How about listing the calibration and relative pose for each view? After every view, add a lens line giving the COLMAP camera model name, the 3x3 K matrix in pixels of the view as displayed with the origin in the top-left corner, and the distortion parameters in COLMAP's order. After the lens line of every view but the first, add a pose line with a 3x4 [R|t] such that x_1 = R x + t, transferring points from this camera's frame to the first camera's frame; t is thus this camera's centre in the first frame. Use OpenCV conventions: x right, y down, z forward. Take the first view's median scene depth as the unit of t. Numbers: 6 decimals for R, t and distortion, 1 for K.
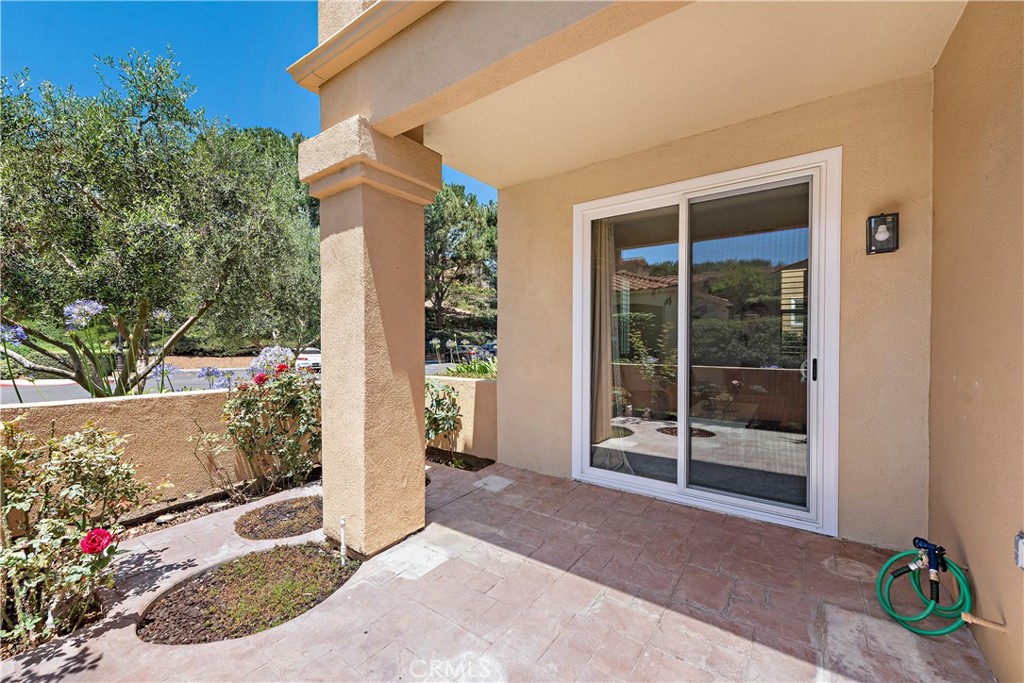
lens RADIAL K [[397.2, 0, 514.9], [0, 397.2, 348.2], [0, 0, 1]] dist [0.017472, -0.005845]
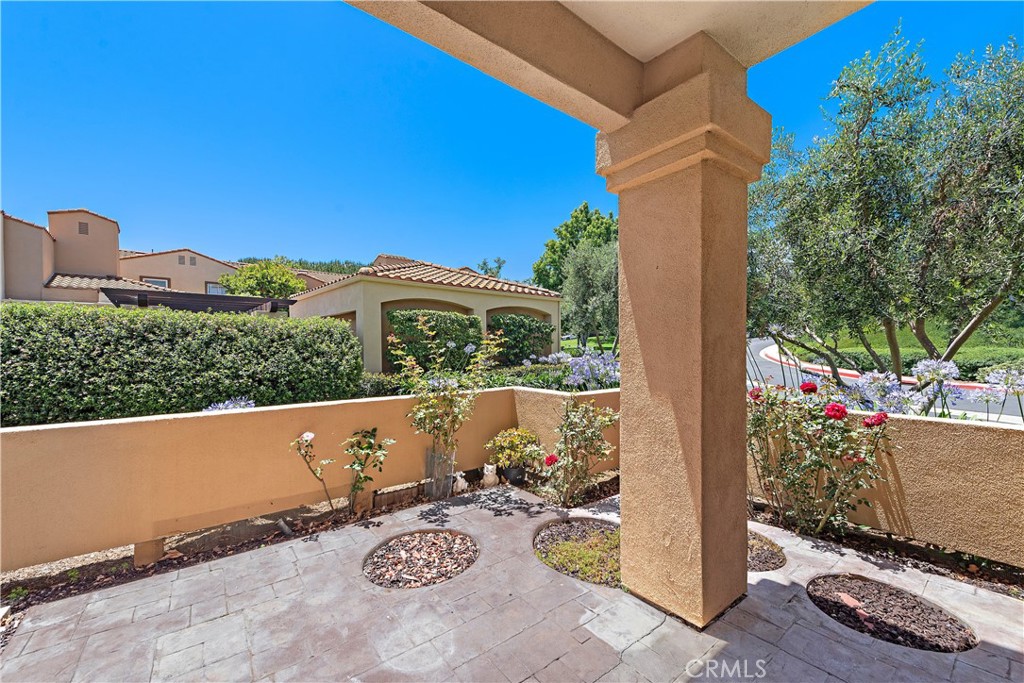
lens RADIAL K [[397.2, 0, 514.9], [0, 397.2, 348.2], [0, 0, 1]] dist [0.017472, -0.005845]
pose [[-0.275949, 0.001873, -0.961170, 0.587665], [-0.010220, 0.999936, 0.004883, -0.041796], [0.961118, 0.011170, -0.275912, 0.978066]]
